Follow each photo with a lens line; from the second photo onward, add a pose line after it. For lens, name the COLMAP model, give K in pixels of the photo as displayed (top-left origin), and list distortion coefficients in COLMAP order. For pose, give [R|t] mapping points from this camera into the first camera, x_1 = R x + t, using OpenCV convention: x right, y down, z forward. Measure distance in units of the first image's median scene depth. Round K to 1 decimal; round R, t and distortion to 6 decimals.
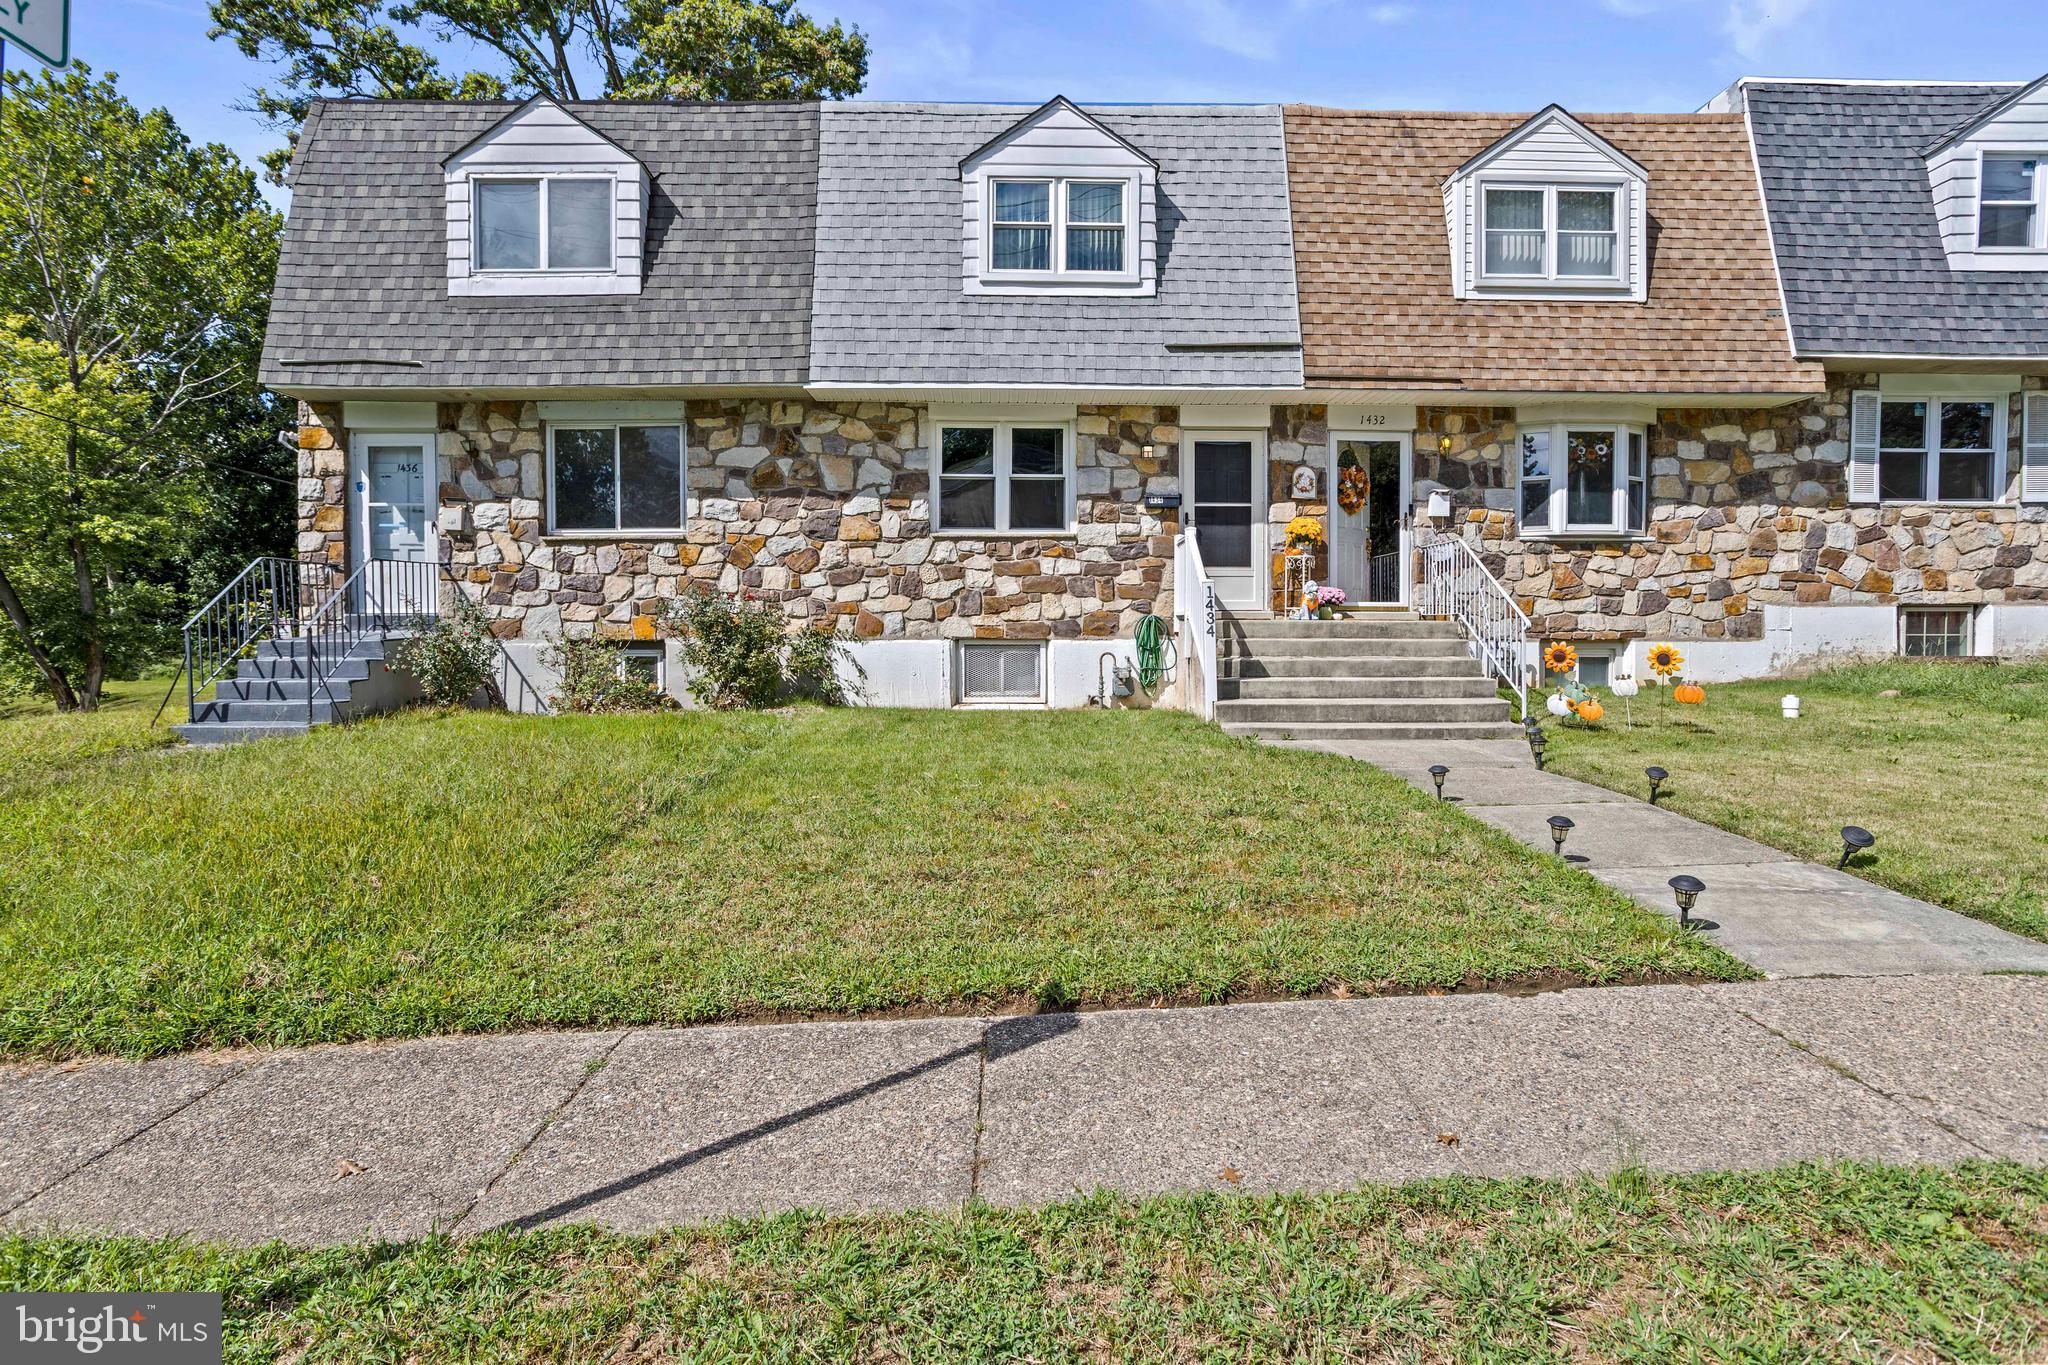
lens RADIAL K [[1017.3, 0, 1024.0], [0, 1017.3, 682.5], [0, 0, 1]] dist [-0.060583, 0.046771]
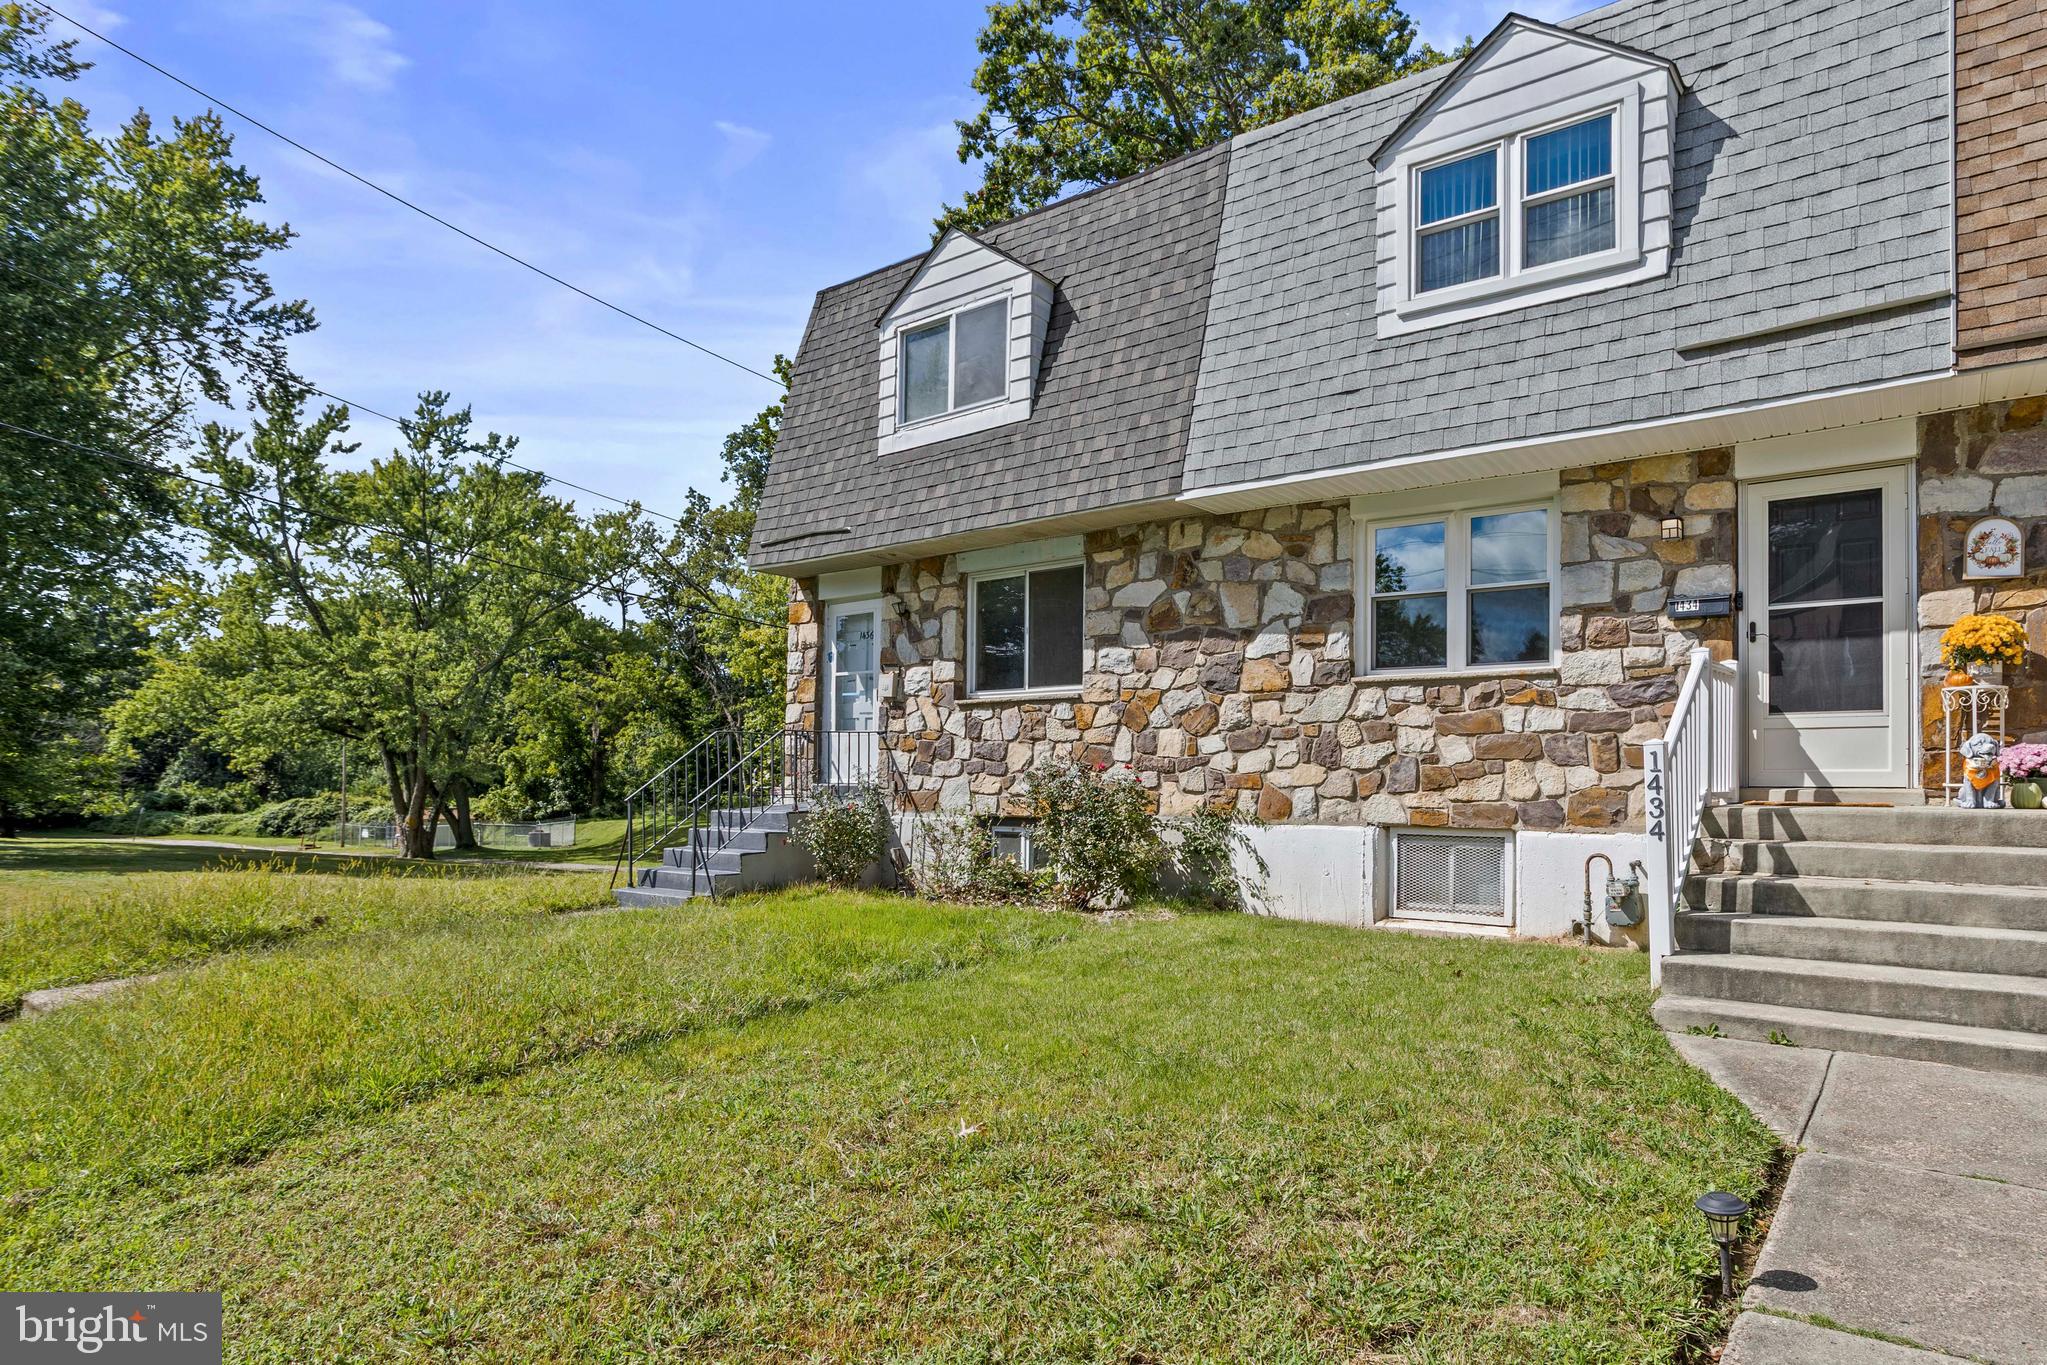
lens RADIAL K [[1173.3, 0, 1024.1], [0, 1173.3, 792.9], [0, 0, 1]] dist [-0.060222, 0.030900]
pose [[0.794290, 0.008324, -0.607482, 0.227150], [-0.038759, 0.998564, -0.036995, -0.026337], [0.606302, 0.052930, 0.793471, 0.211704]]
